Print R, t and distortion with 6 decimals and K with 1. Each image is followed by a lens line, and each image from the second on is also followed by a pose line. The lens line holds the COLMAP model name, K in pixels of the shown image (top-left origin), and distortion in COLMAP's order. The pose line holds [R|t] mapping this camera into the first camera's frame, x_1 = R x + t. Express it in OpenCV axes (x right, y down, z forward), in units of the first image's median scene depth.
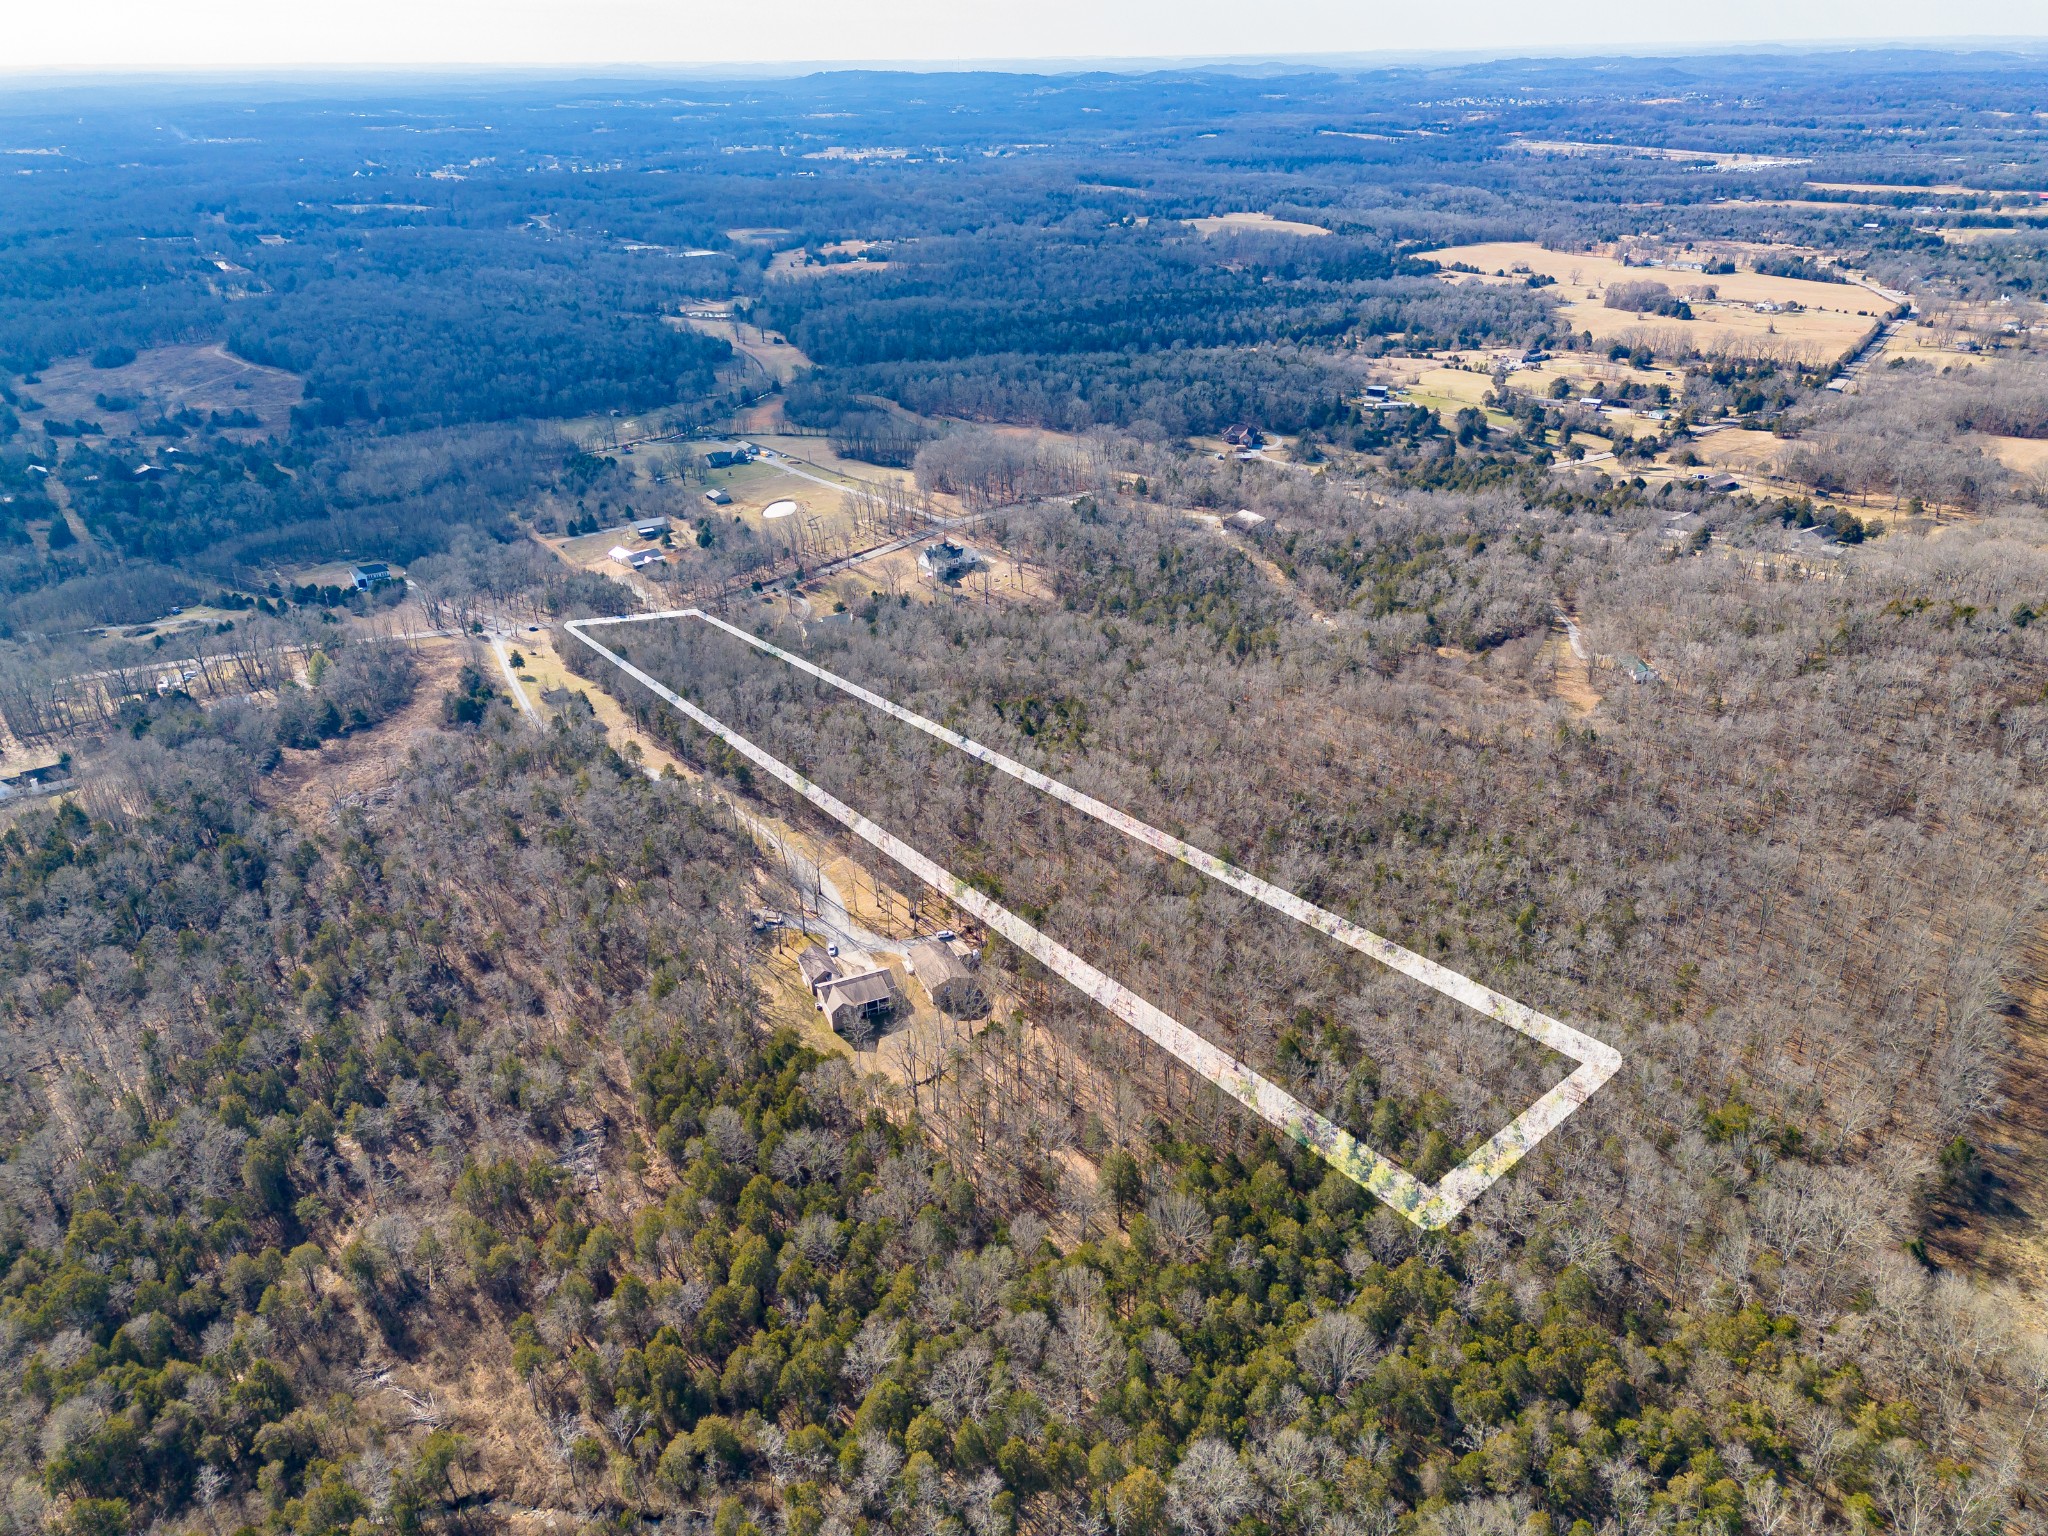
lens RADIAL K [[1434.5, 0, 1024.0], [0, 1434.5, 768.0], [0, 0, 1]] dist [0.084367, -0.052706]
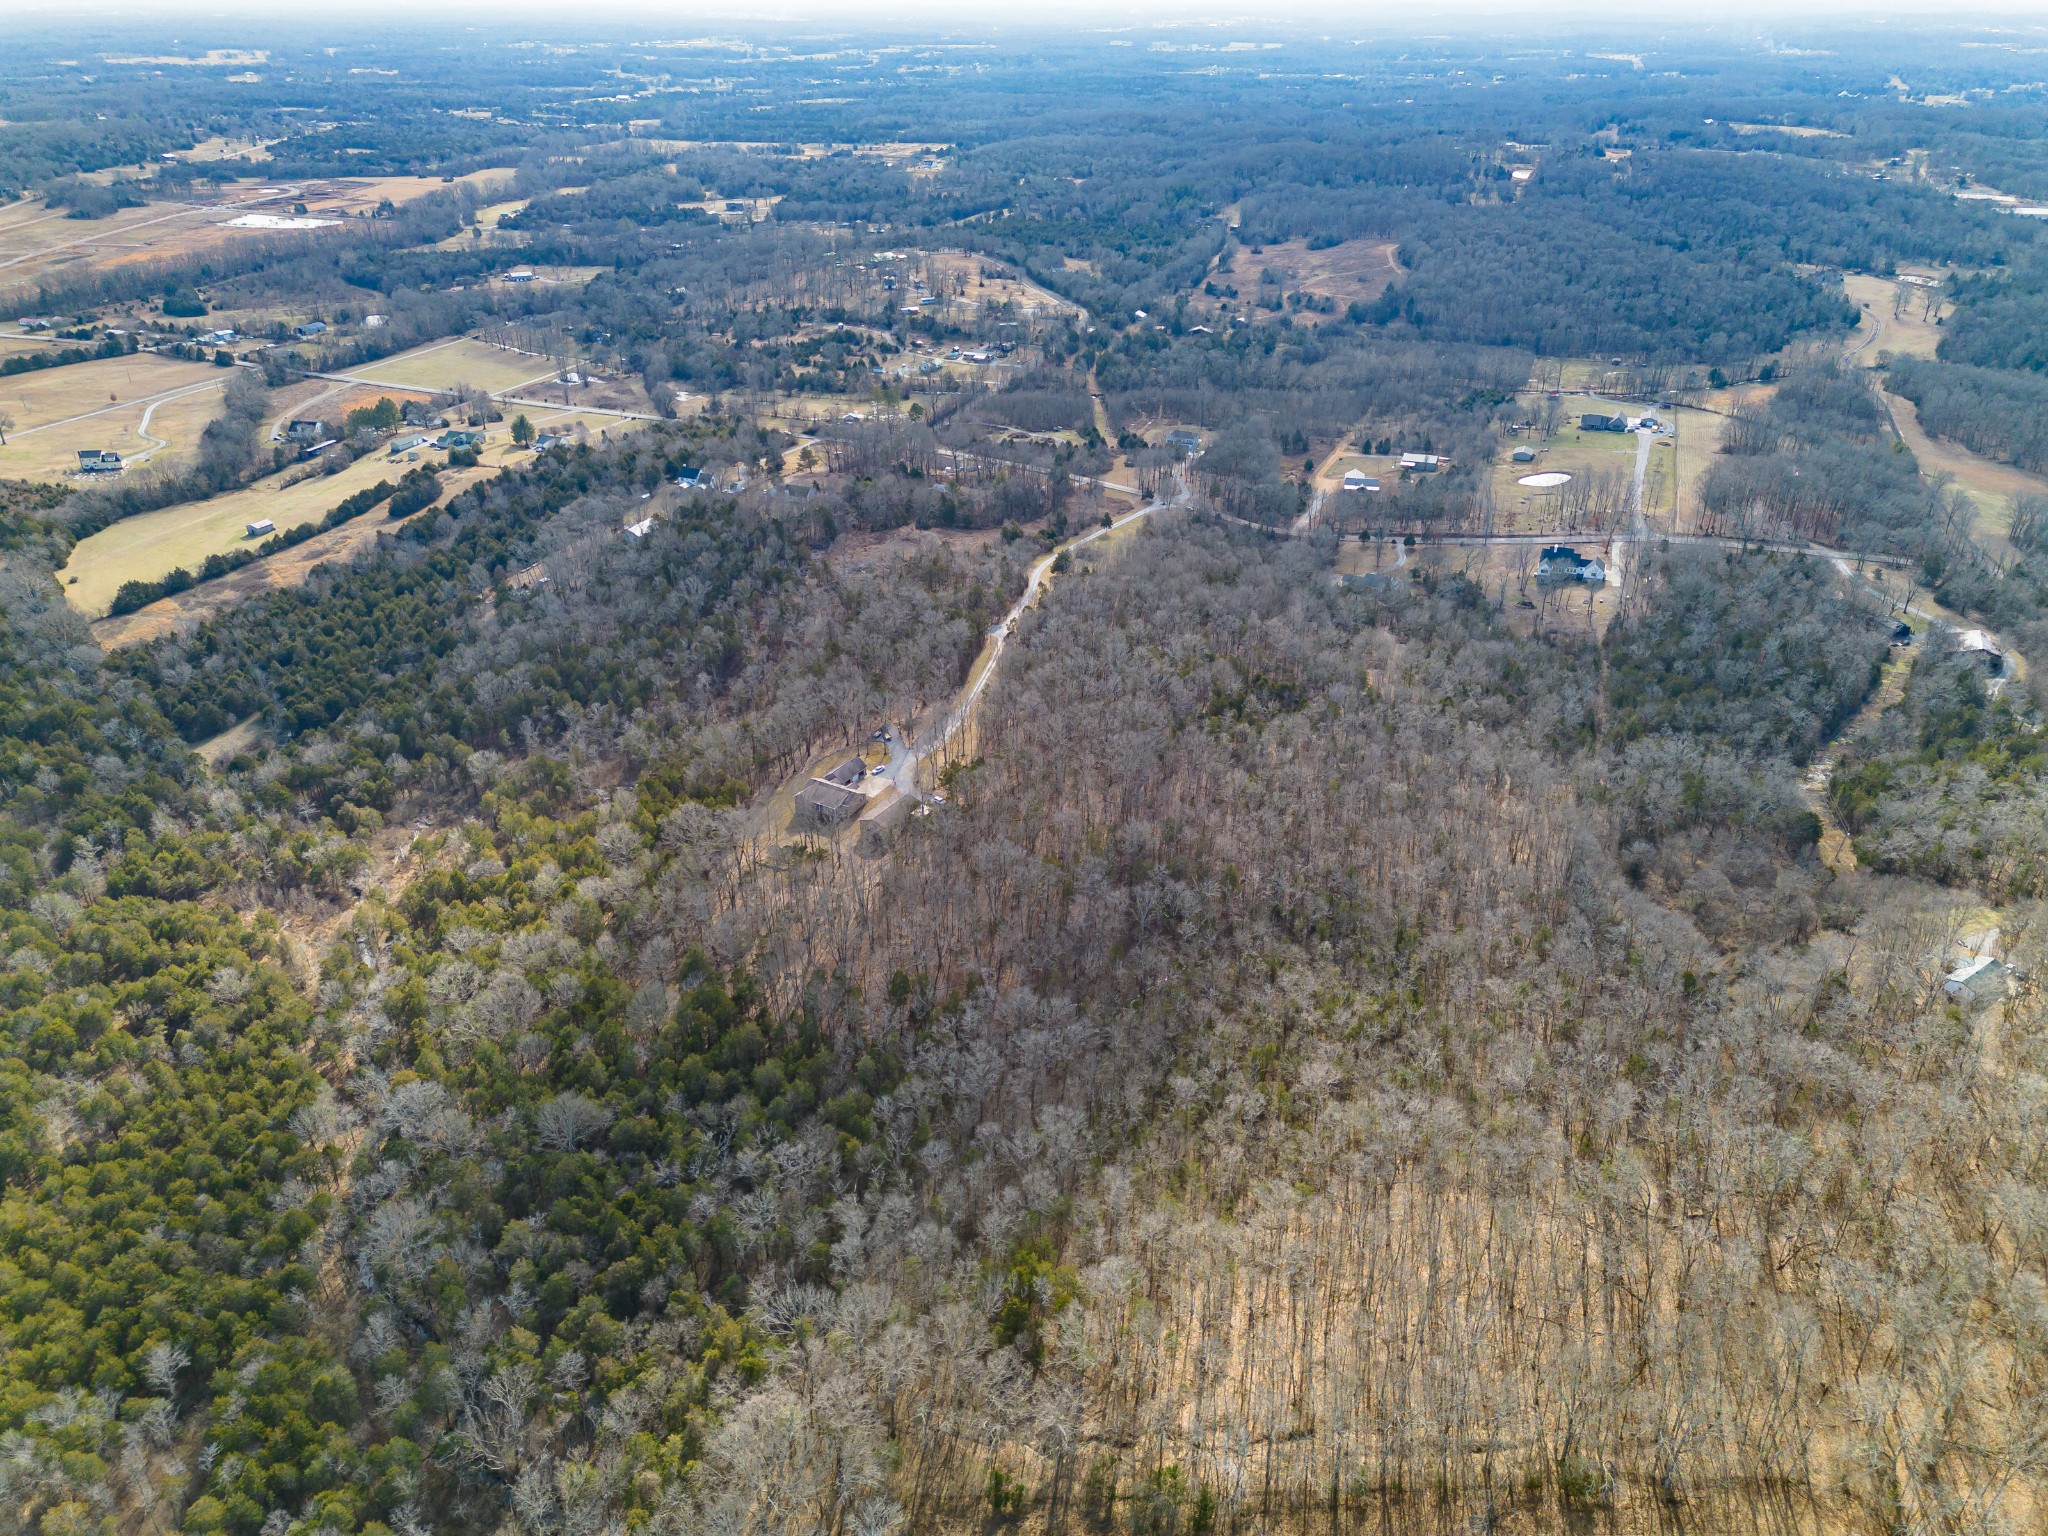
lens RADIAL K [[1424.0, 0, 1022.1], [0, 1424.0, 795.9], [0, 0, 1]] dist [0.069726, -0.030942]
pose [[0.570054, 0.417257, -0.707768, 0.333621], [-0.368040, 0.899864, 0.234077, -0.075410], [0.734565, 0.127050, 0.666538, 0.127764]]
